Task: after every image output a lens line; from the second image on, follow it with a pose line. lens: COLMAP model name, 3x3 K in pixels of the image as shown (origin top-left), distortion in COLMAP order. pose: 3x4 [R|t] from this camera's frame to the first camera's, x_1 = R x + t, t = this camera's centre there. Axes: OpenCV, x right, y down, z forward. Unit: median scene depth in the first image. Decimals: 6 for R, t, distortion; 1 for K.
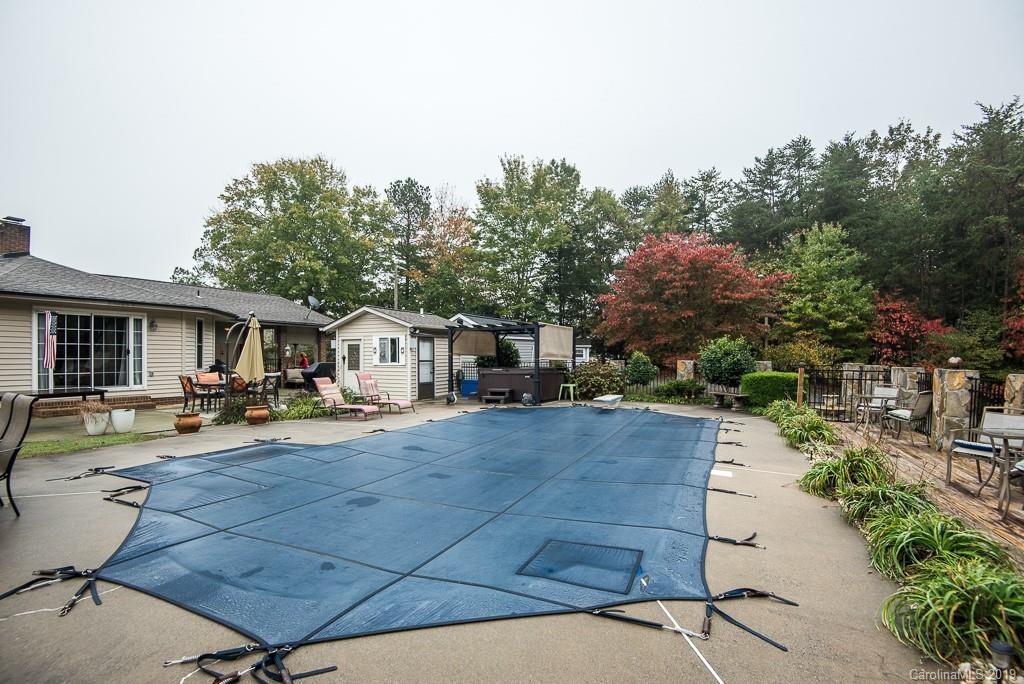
lens RADIAL K [[503.7, 0, 512.7], [0, 503.7, 360.0], [0, 0, 1]] dist [-0.016575, -0.000934]
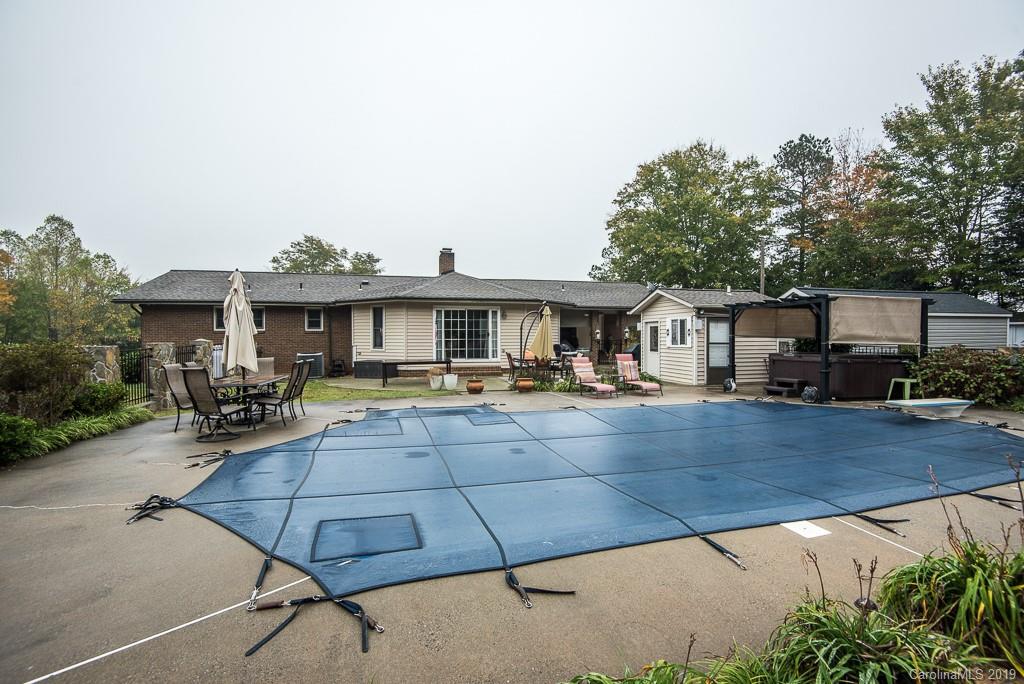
lens RADIAL K [[492.0, 0, 512.0], [0, 492.0, 342.0], [0, 0, 1]] dist [-0.017754, -0.001815]
pose [[0.636766, 0.009834, -0.770994, 0.279540], [-0.007190, 0.999951, 0.006816, -0.004222], [0.771023, 0.001203, 0.636806, 0.140163]]
